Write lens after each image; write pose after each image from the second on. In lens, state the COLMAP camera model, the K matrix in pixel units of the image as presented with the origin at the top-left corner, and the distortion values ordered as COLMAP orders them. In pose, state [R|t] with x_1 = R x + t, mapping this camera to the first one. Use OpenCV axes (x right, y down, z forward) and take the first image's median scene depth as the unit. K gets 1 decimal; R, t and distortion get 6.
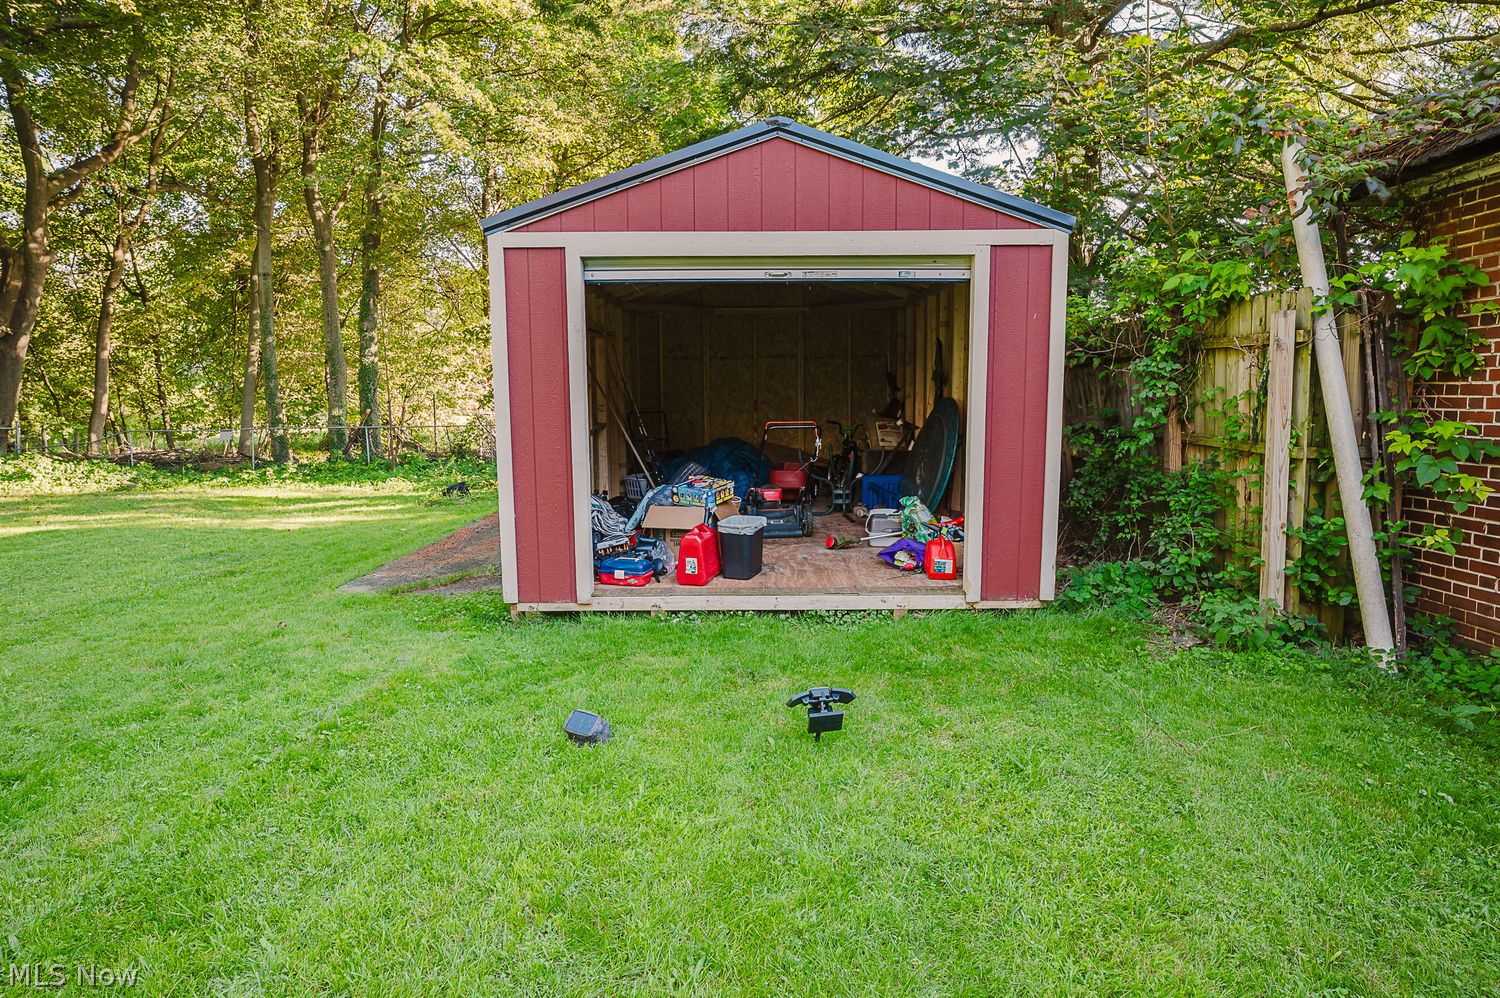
lens RADIAL K [[841.7, 0, 750.0], [0, 841.7, 499.0], [0, 0, 1]] dist [-0.028195, -0.000028]
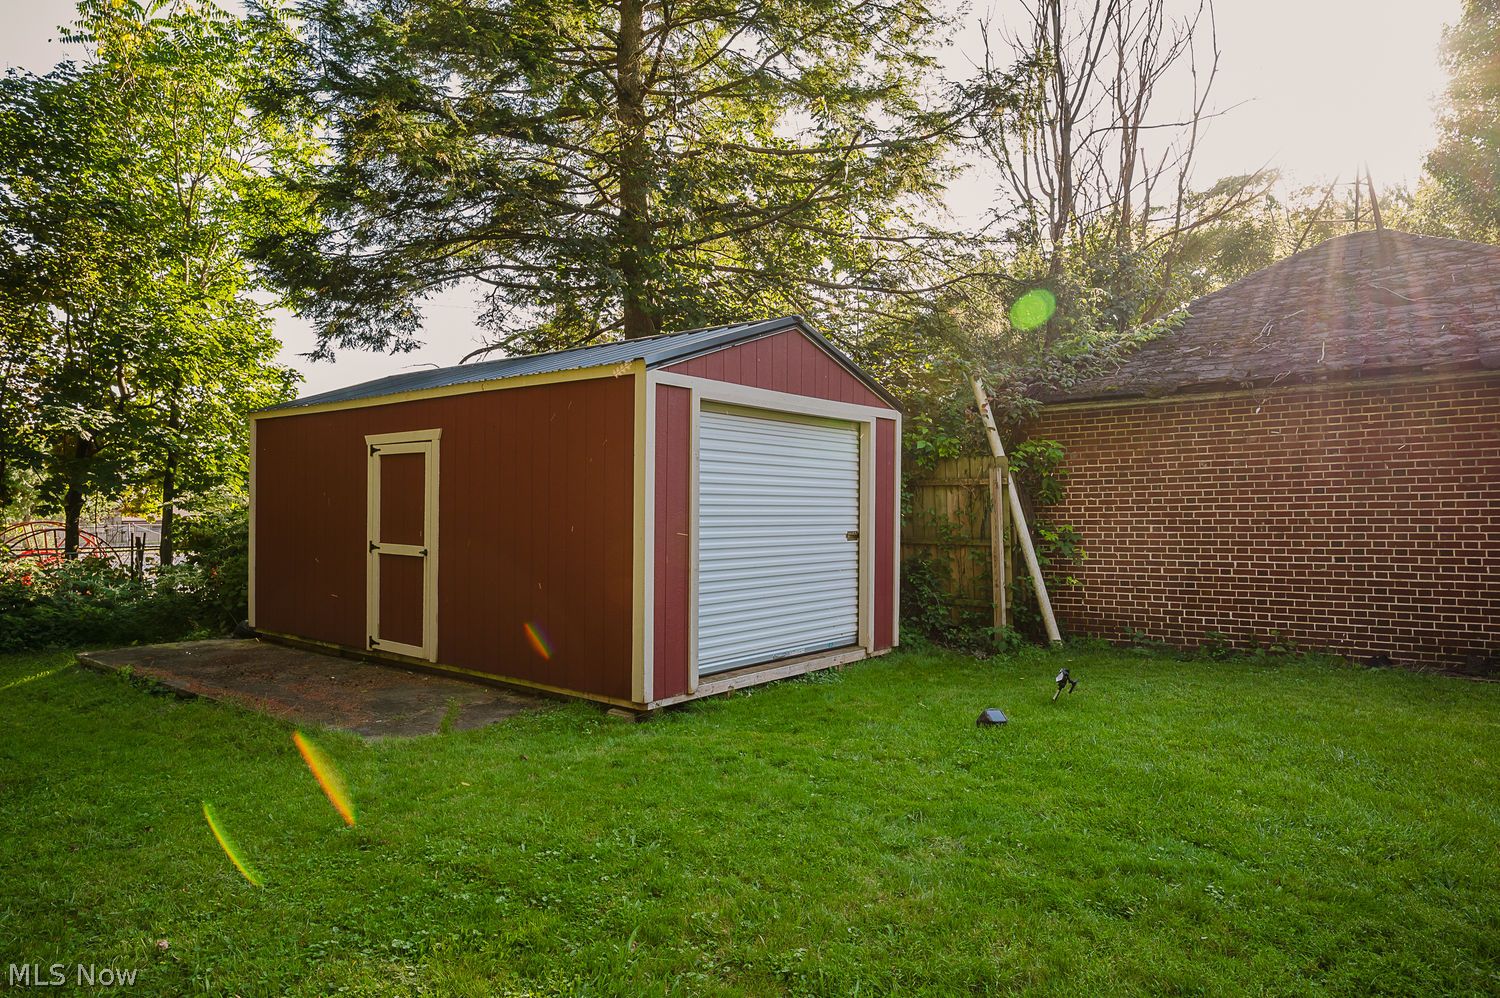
lens RADIAL K [[935.8, 0, 737.7], [0, 935.8, 499.1], [0, 0, 1]] dist [-0.051553, 0.051806]
pose [[0.631156, 0.014441, 0.775522, -1.248814], [0.094864, 0.990884, -0.095656, -0.011140], [-0.769833, 0.133943, 0.624032, 0.140122]]
